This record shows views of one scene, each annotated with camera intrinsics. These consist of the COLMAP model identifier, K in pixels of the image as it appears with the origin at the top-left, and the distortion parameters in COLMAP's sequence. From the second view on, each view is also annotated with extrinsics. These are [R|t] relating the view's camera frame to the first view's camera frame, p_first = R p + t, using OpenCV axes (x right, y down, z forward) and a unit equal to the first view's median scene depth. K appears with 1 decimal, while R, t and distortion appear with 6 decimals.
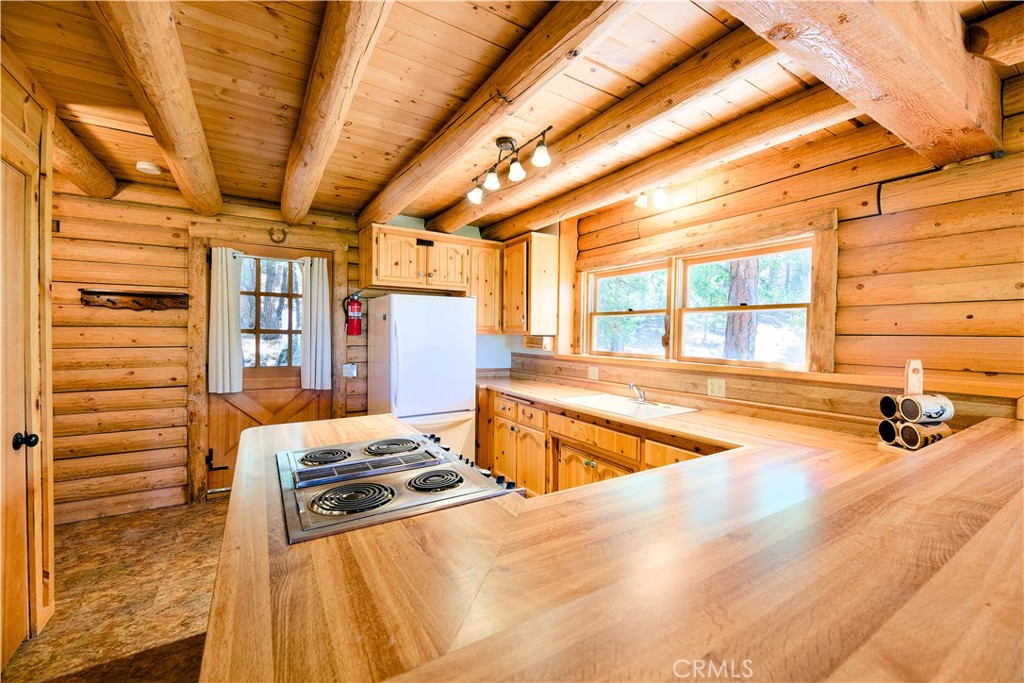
lens RADIAL K [[418.1, 0, 514.8], [0, 418.1, 344.3], [0, 0, 1]] dist [-0.003699, -0.000560]
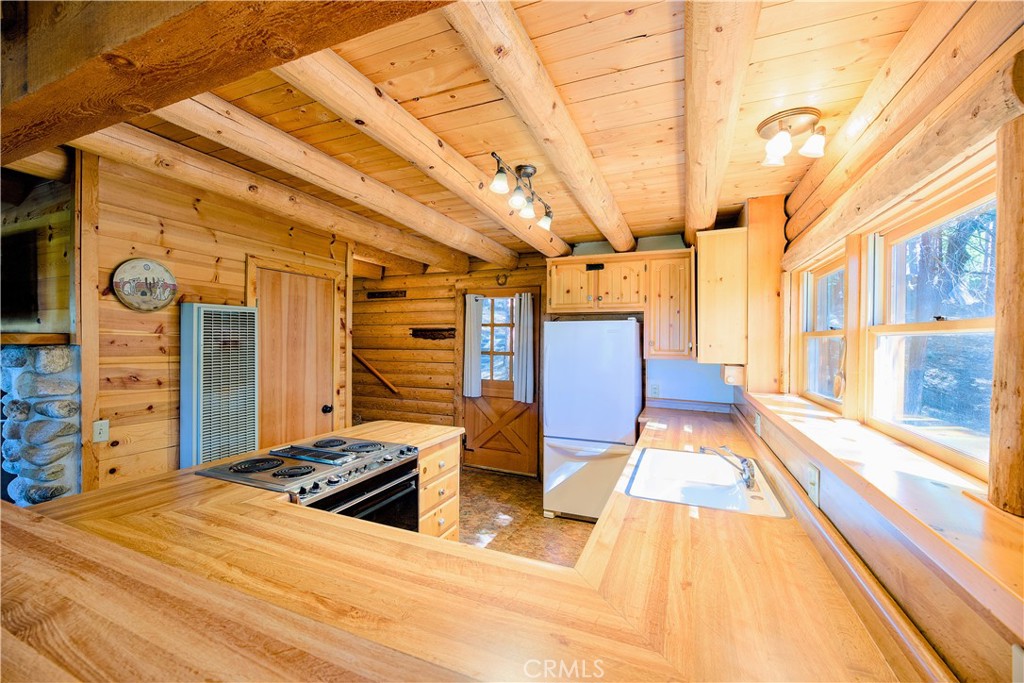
lens RADIAL K [[418.1, 0, 507.9], [0, 418.1, 339.9], [0, 0, 1]] dist [-0.003699, -0.000560]
pose [[0.565460, -0.008634, -0.824730, 0.503014], [-0.025586, 0.999280, -0.028004, -0.036466], [0.824378, 0.036937, 0.564833, 0.278679]]
